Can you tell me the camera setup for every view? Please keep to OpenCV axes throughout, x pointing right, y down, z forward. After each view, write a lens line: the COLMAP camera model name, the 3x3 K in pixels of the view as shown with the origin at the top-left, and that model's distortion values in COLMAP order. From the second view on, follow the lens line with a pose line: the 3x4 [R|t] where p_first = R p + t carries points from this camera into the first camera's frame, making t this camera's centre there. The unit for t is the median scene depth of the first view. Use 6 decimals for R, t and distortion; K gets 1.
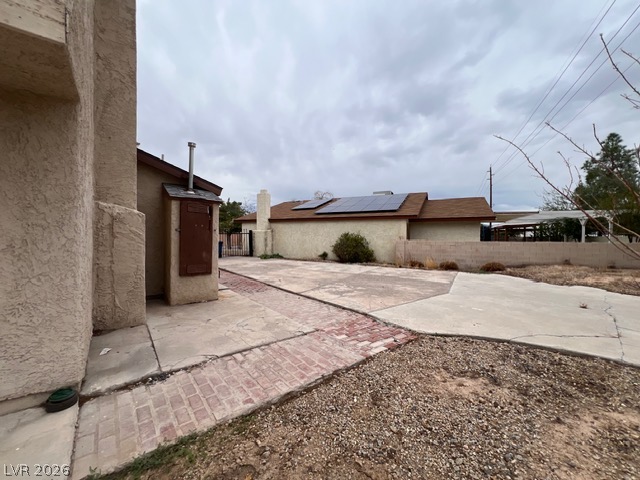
lens RADIAL K [[256.8, 0, 315.7], [0, 256.8, 241.0], [0, 0, 1]] dist [-0.000856, 0.000217]
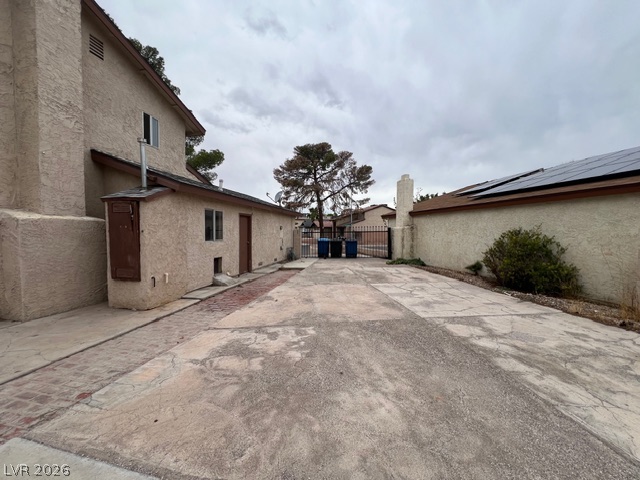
lens RADIAL K [[256.8, 0, 315.7], [0, 256.8, 241.0], [0, 0, 1]] dist [-0.000856, 0.000217]
pose [[0.644376, 0.022262, -0.764384, 0.258205], [-0.012039, 0.999748, 0.018969, -0.013065], [0.764614, -0.003021, 0.644482, 0.349628]]
